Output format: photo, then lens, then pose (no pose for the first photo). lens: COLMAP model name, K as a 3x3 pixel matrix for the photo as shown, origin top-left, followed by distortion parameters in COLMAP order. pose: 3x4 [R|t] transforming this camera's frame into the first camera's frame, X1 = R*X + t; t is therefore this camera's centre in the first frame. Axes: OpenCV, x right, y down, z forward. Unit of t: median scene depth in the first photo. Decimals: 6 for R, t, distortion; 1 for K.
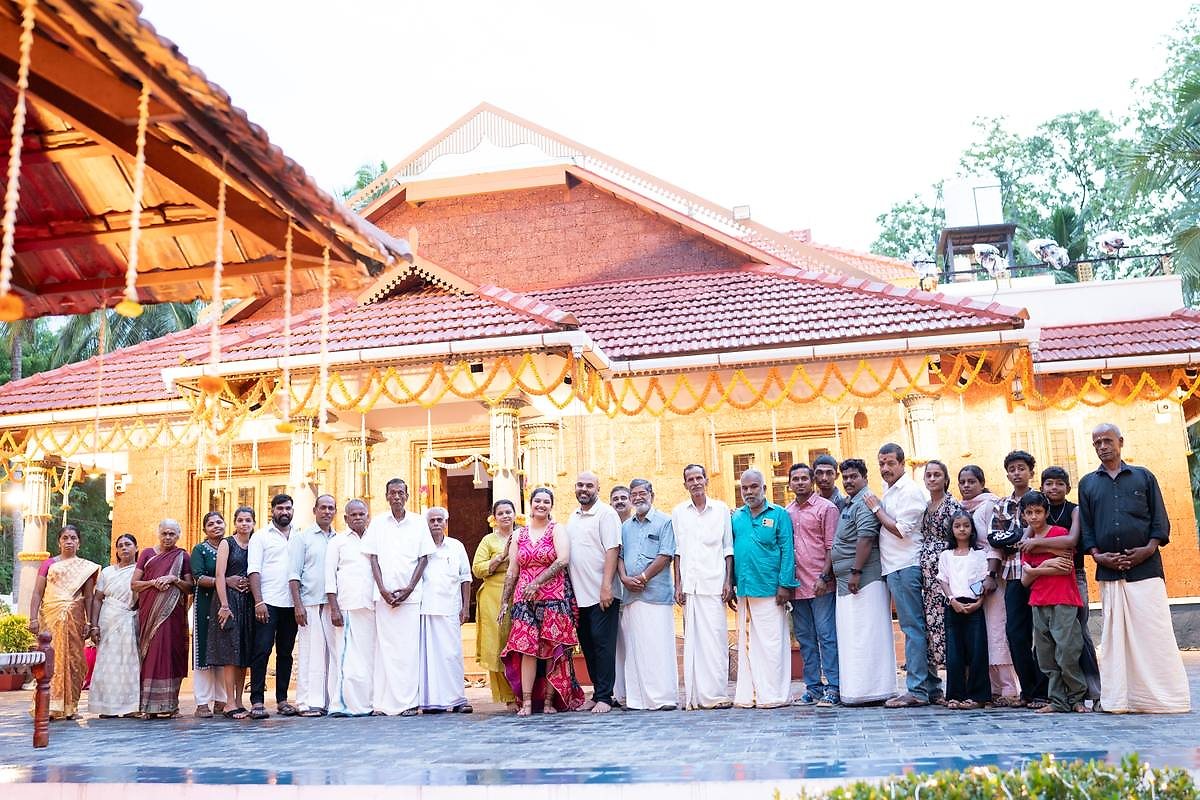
lens RADIAL K [[1105.8, 0, 600.0], [0, 1105.8, 400.0], [0, 0, 1]] dist [-0.131510, 0.006933]
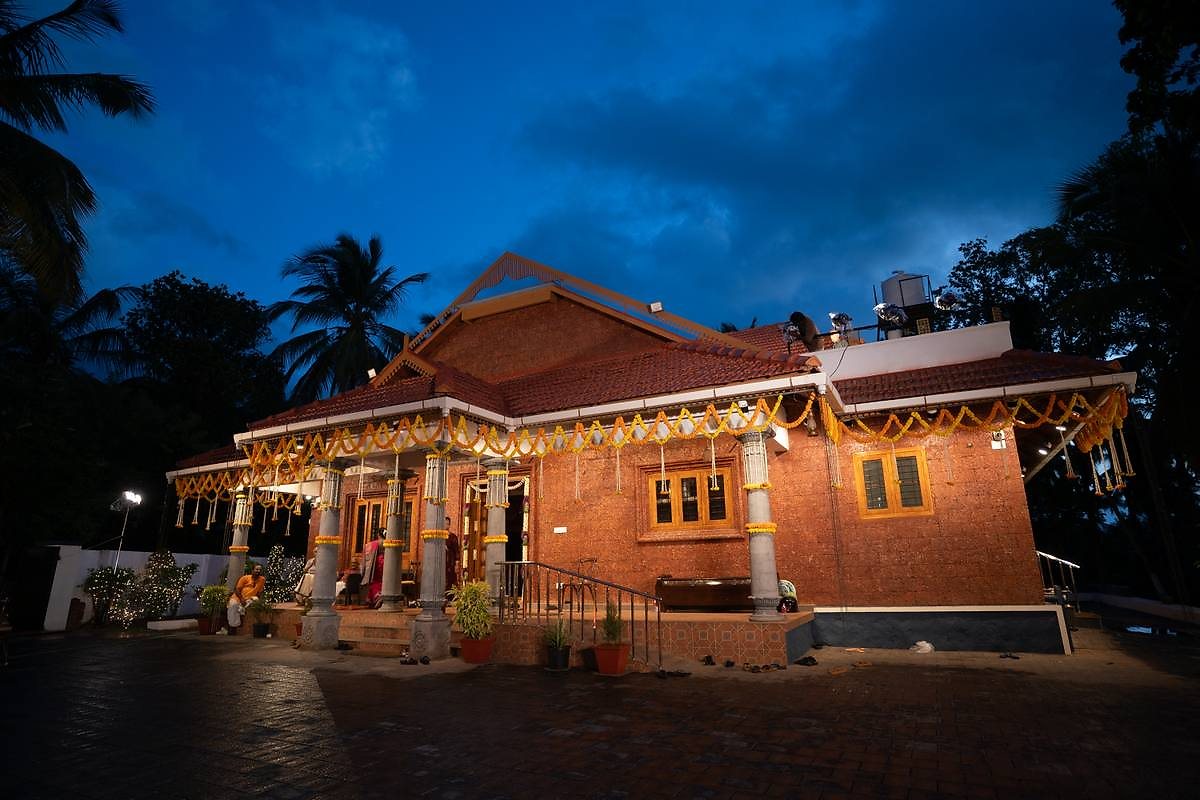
lens RADIAL K [[608.5, 0, 600.0], [0, 608.5, 400.0], [0, 0, 1]] dist [-0.044883, 0.000769]
pose [[0.964433, -0.050766, -0.259406, 0.237887], [0.033962, 0.997048, -0.068856, -0.001106], [0.262135, 0.057597, 0.963311, 0.226866]]
